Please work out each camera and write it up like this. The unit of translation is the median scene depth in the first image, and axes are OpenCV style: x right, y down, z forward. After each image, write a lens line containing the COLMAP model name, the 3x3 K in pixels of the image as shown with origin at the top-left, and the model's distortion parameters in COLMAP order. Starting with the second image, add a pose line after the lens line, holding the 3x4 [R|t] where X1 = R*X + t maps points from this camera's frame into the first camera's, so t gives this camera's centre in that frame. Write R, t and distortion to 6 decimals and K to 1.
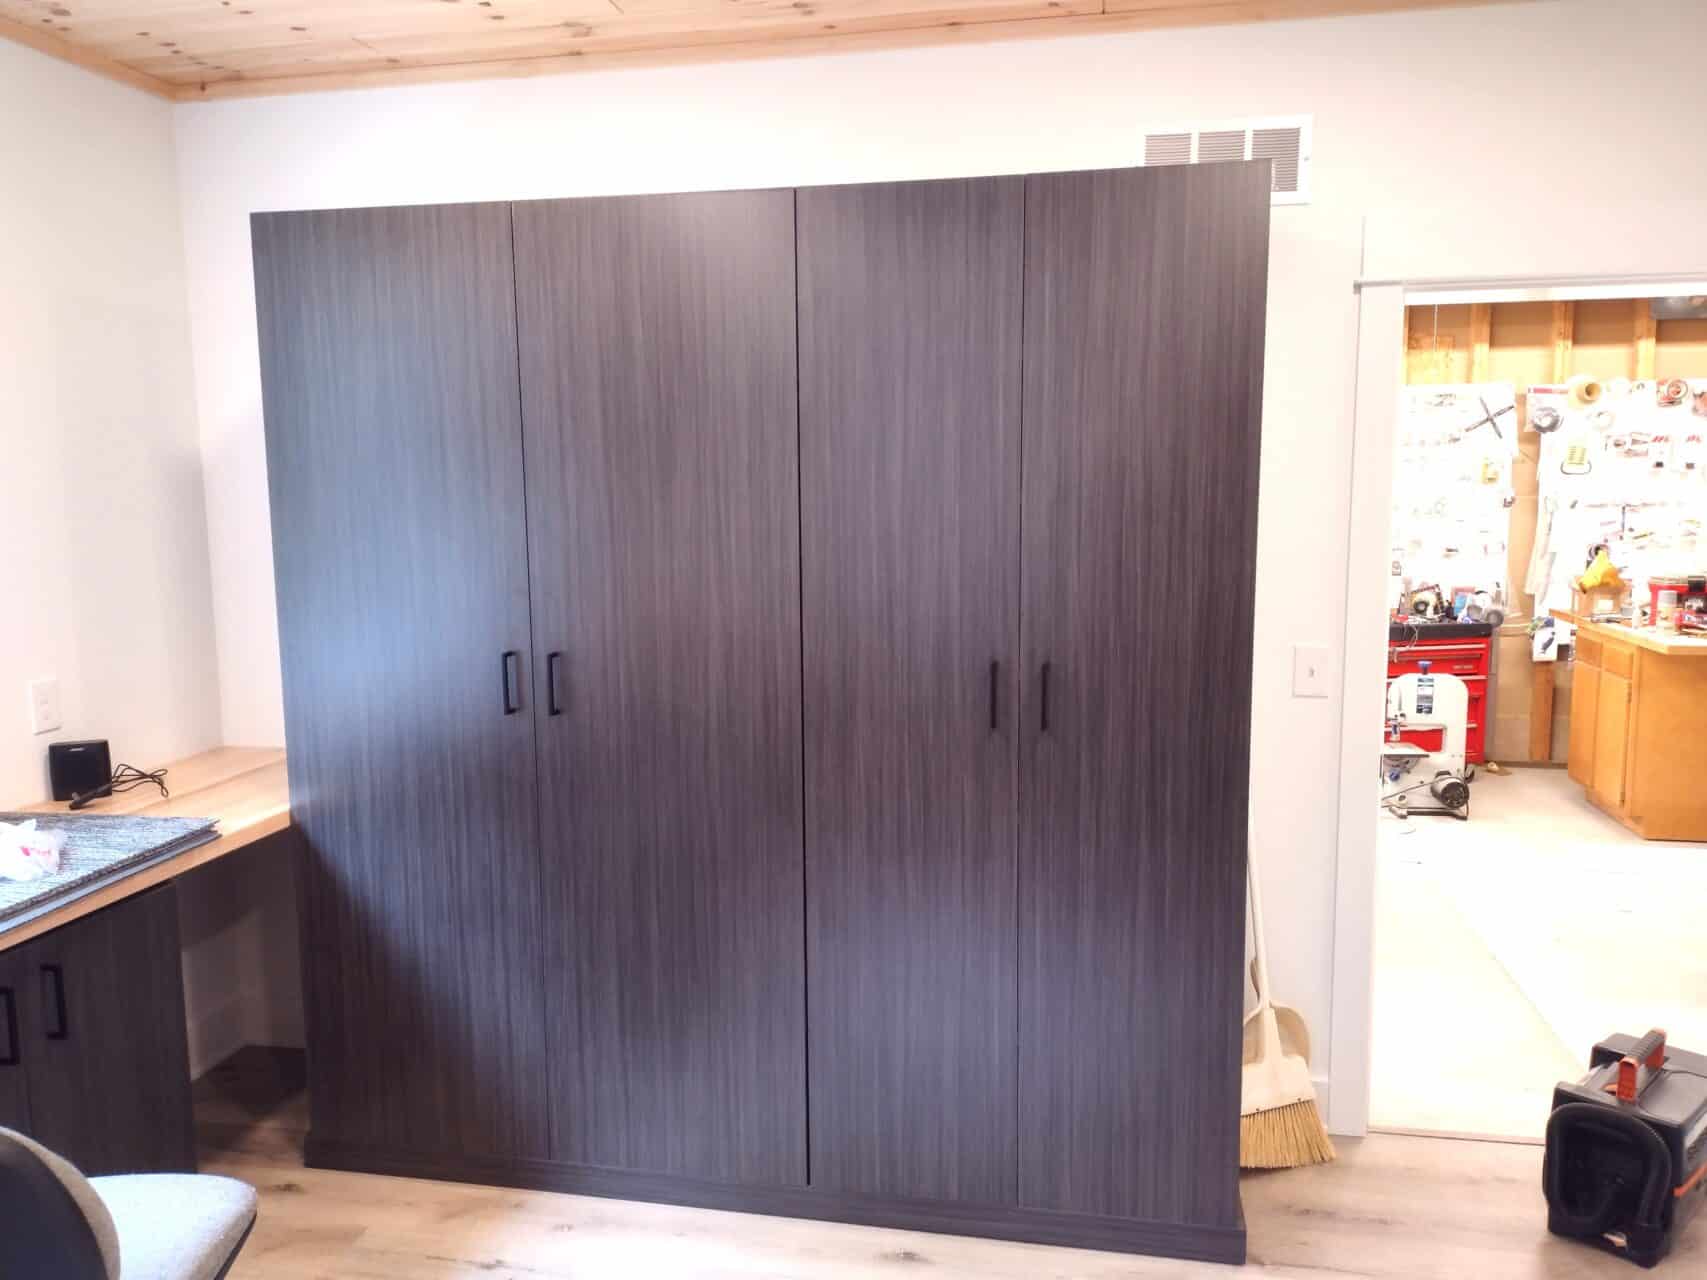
lens RADIAL K [[1267.5, 0, 853.7], [0, 1267.5, 640.4], [0, 0, 1]] dist [0.004878, -0.021543]
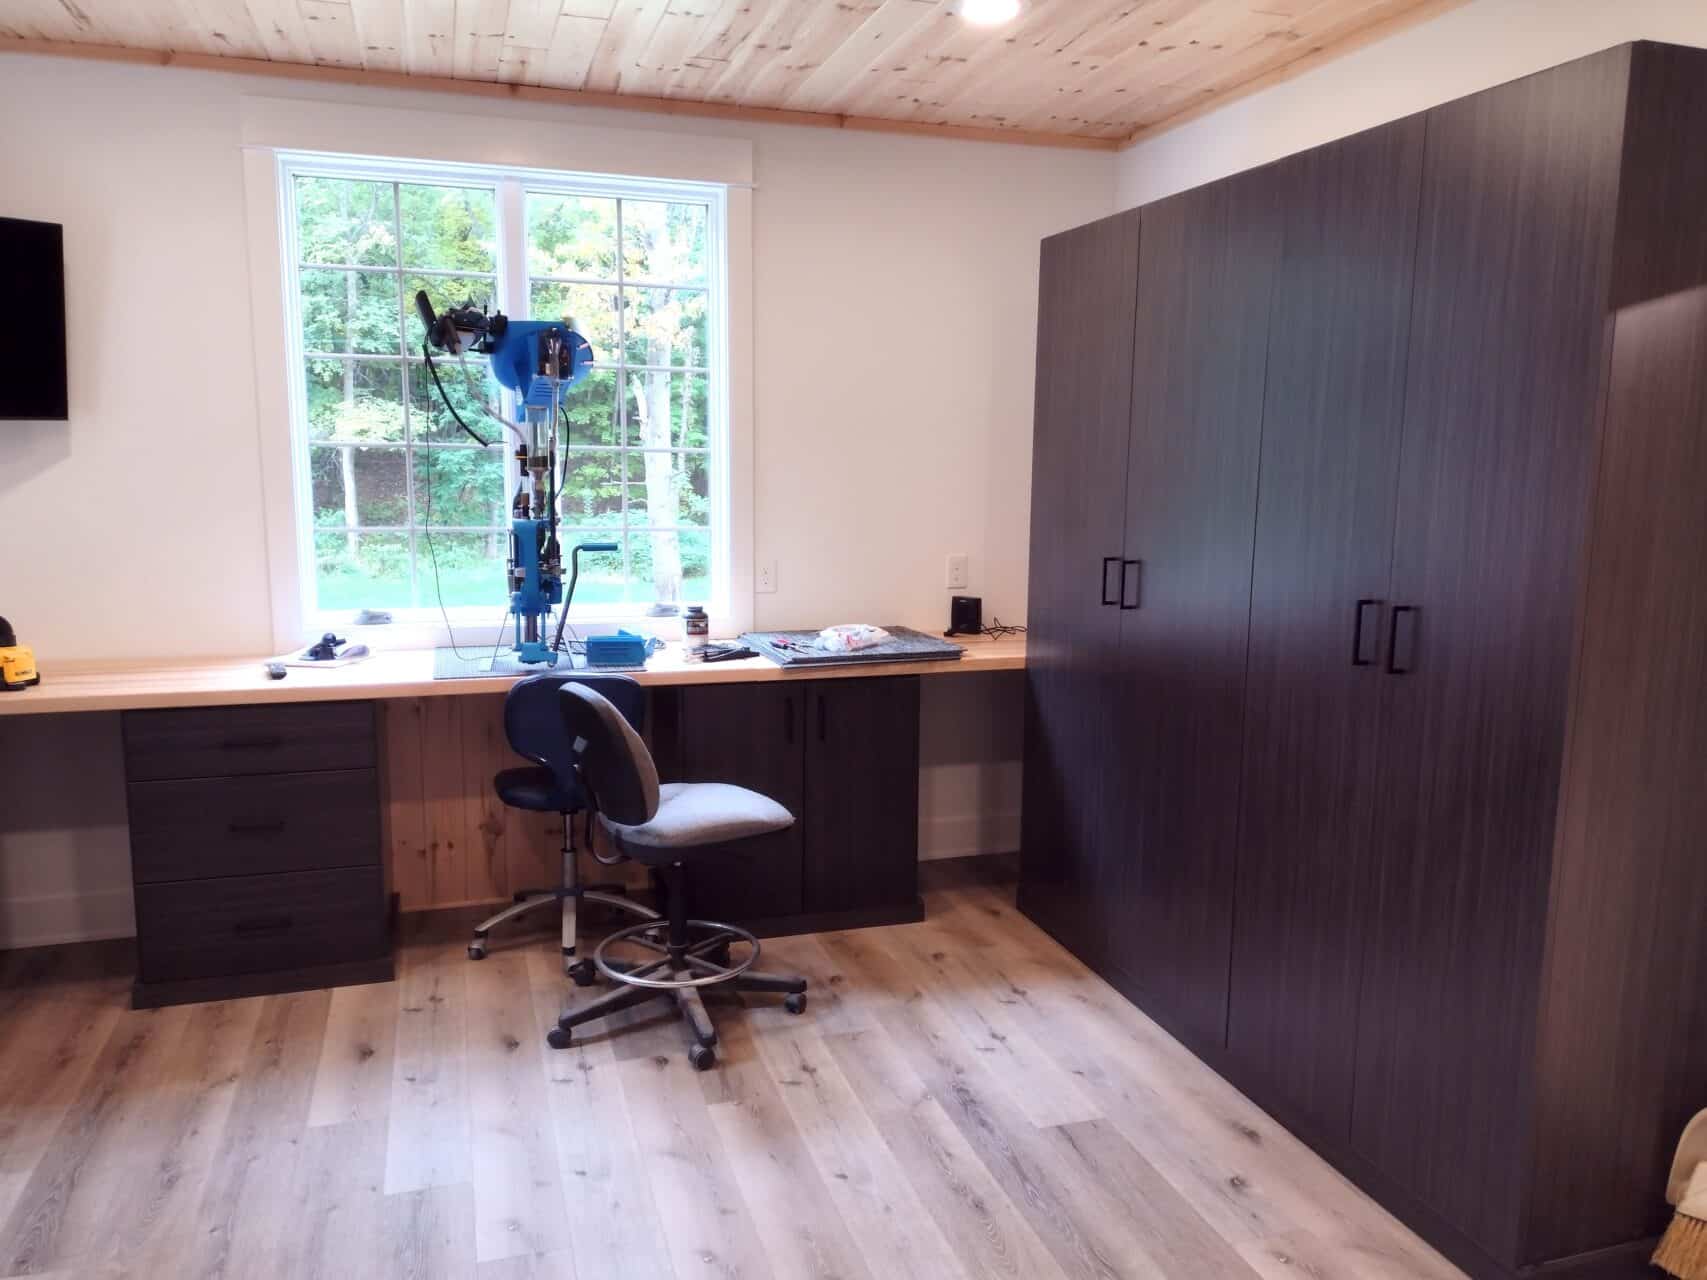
lens RADIAL K [[1267.5, 0, 862.9], [0, 1267.5, 645.3], [0, 0, 1]] dist [0.004878, -0.021543]
pose [[0.479532, 0.147489, -0.865041, 0.689618], [-0.120164, 0.987525, 0.101760, -0.003618], [0.869258, 0.055149, 0.491273, 0.128673]]
